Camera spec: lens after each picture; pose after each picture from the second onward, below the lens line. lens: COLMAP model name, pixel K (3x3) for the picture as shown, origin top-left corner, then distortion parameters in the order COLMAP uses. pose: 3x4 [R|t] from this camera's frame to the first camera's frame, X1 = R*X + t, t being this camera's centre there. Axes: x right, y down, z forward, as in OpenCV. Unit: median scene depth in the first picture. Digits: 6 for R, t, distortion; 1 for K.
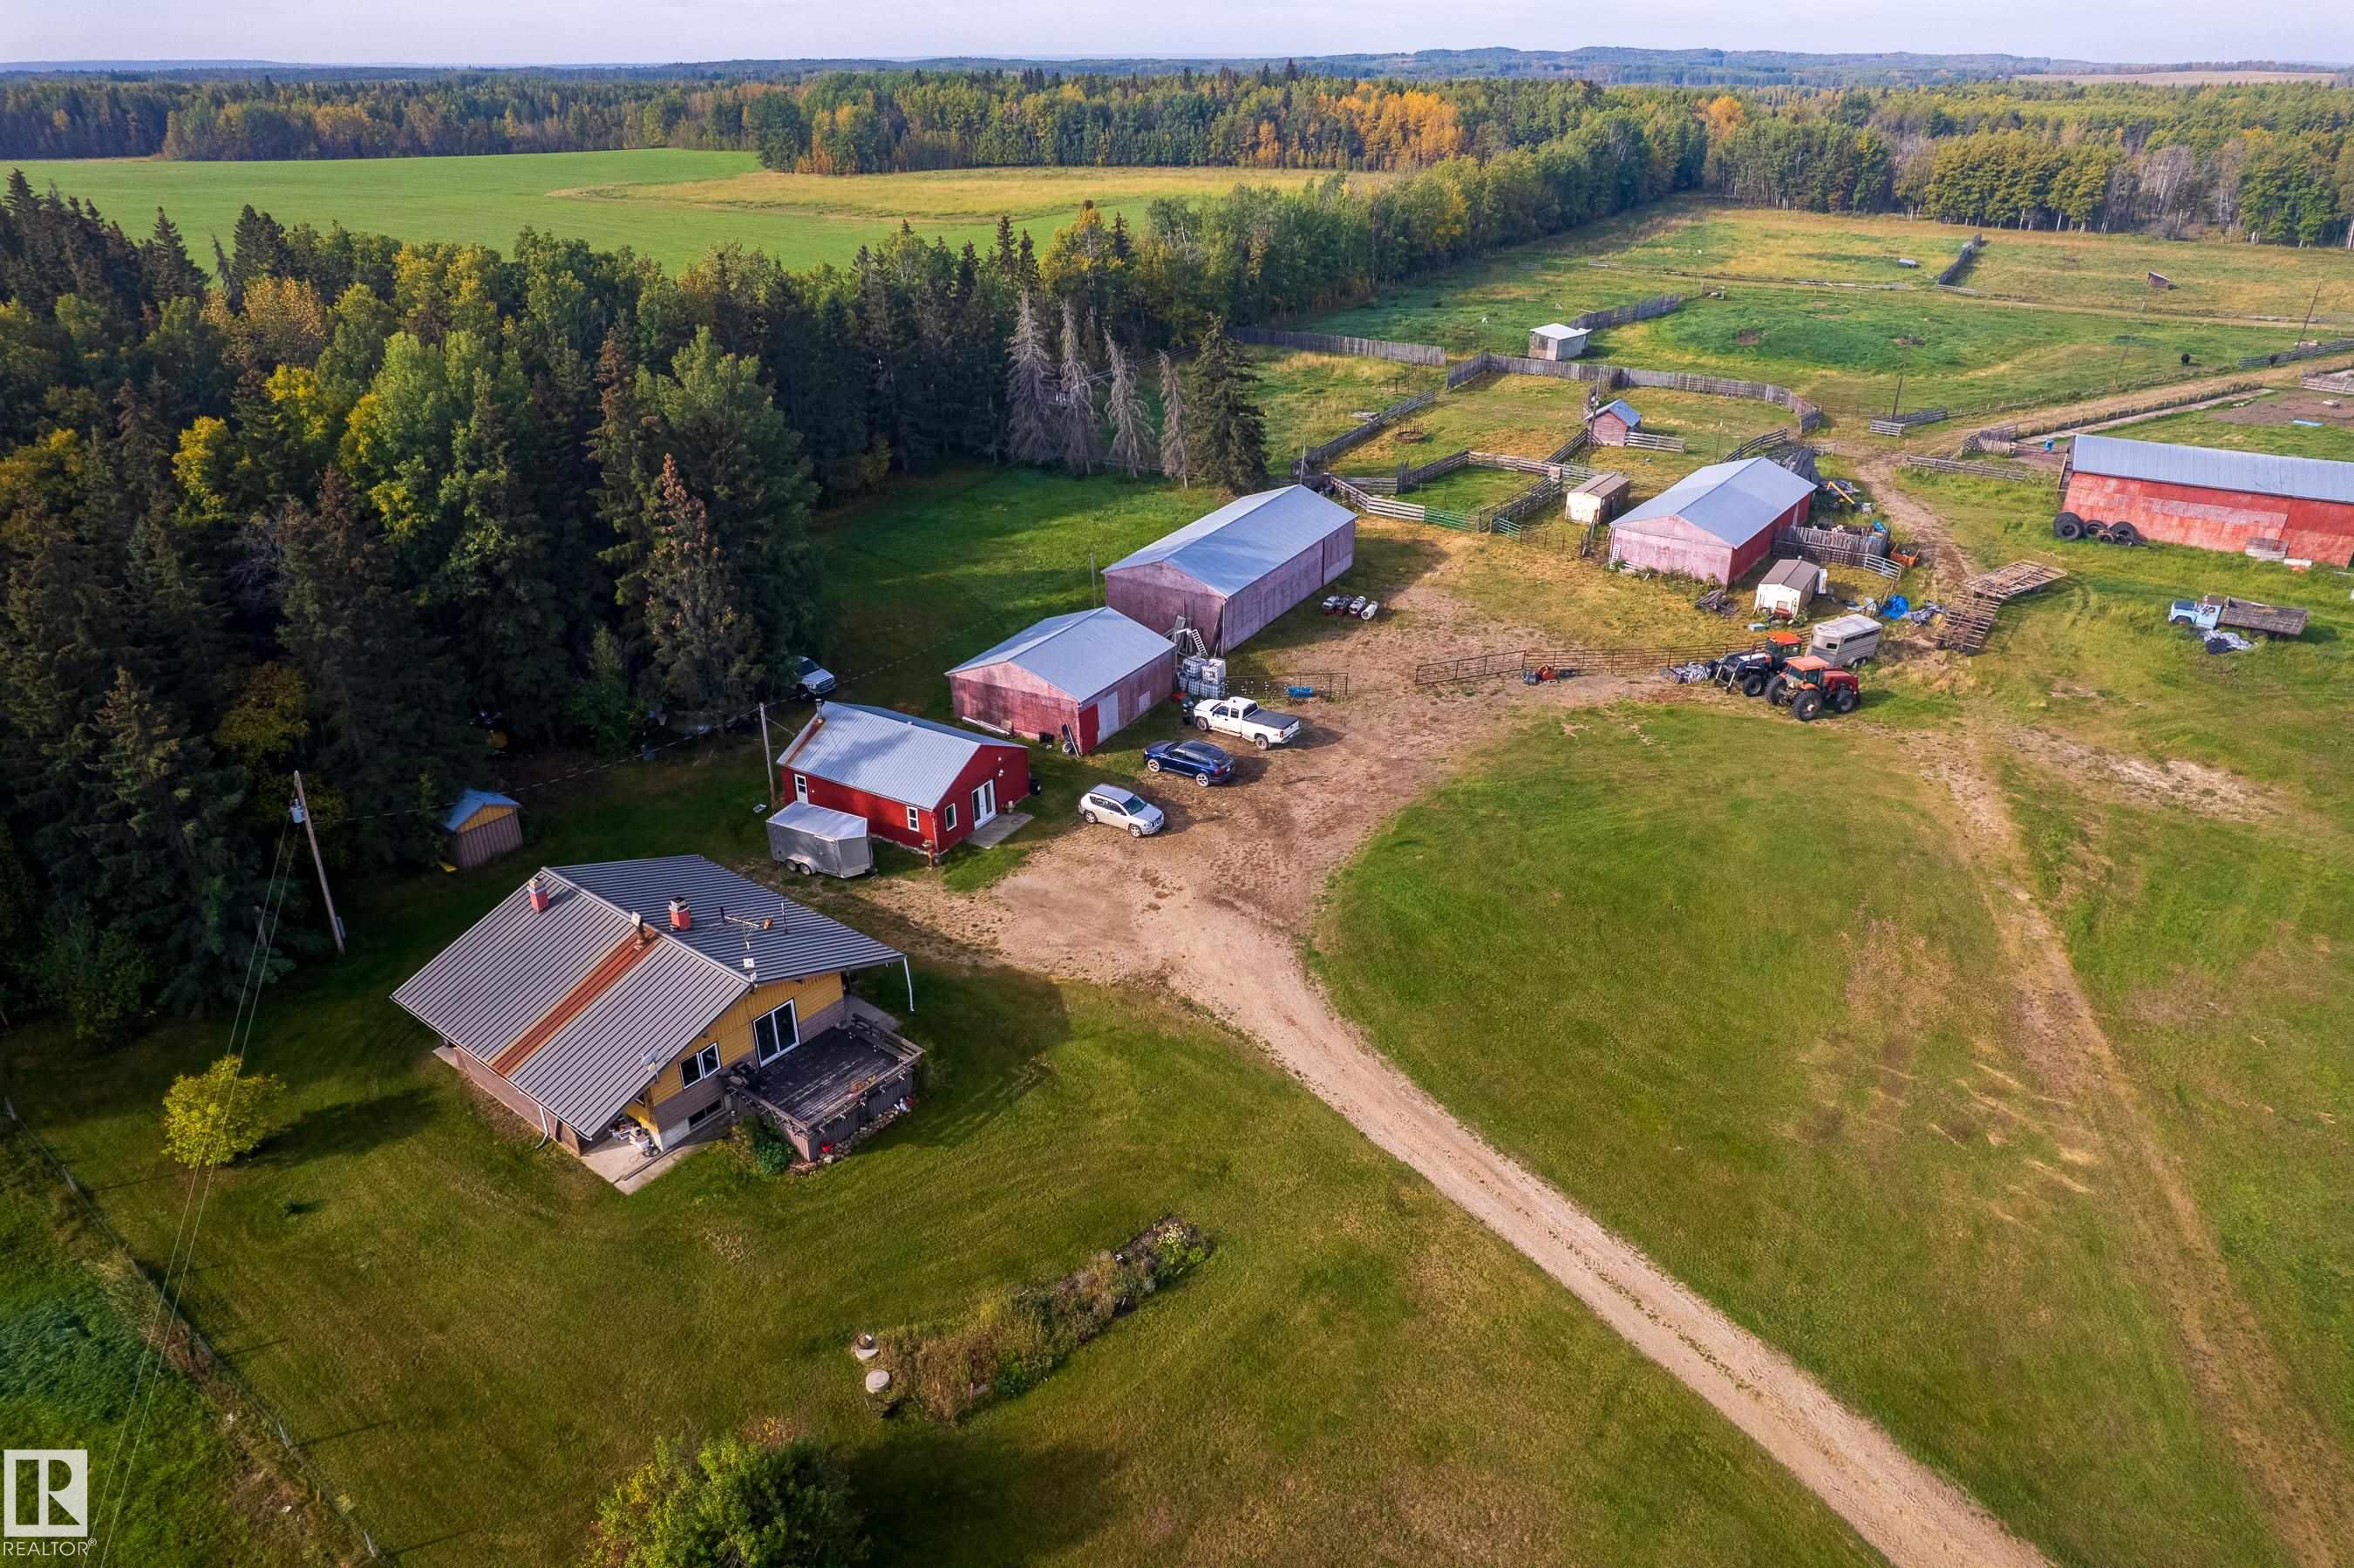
lens RADIAL K [[1504.9, 0, 1189.1], [0, 1504.9, 803.9], [0, 0, 1]] dist [-0.077897, 0.066390]
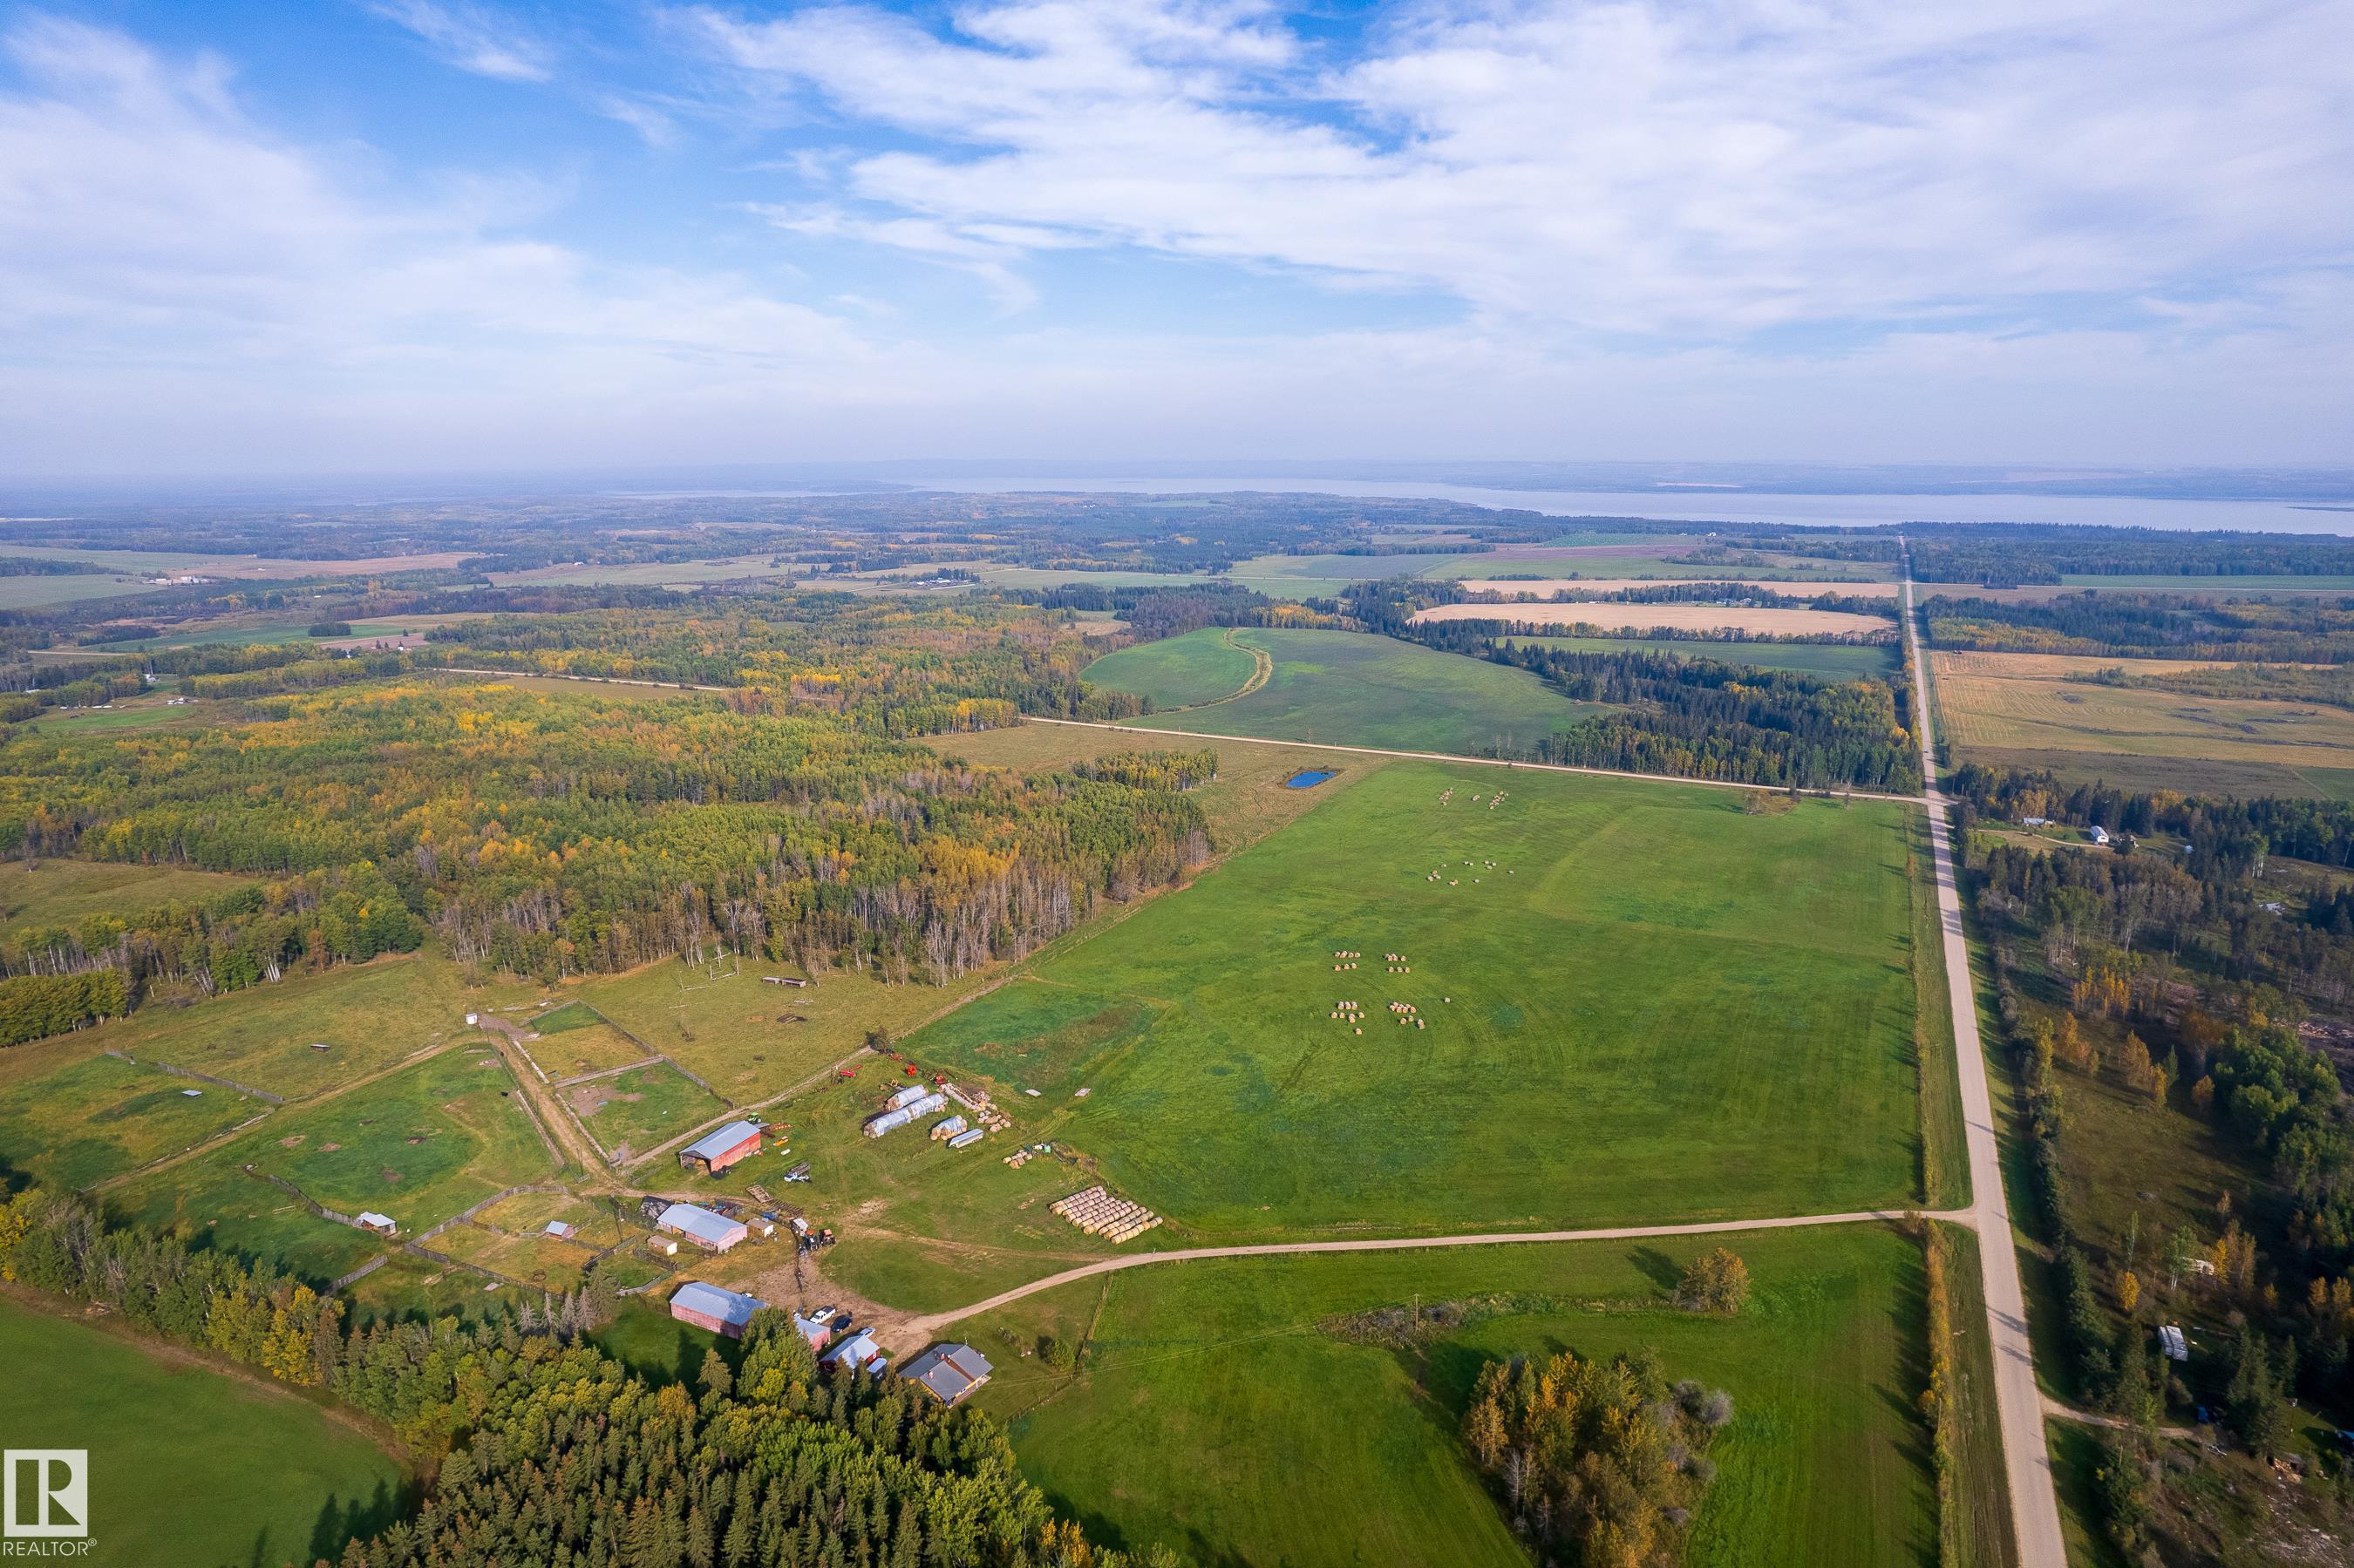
lens RADIAL K [[1504.9, 0, 1181.2], [0, 1504.9, 777.4], [0, 0, 1]] dist [-0.077897, 0.066390]
pose [[-0.060244, -0.207055, 0.976473, -3.812861], [0.458935, 0.862977, 0.211303, -1.800940], [-0.886425, 0.460868, 0.043036, -0.676938]]
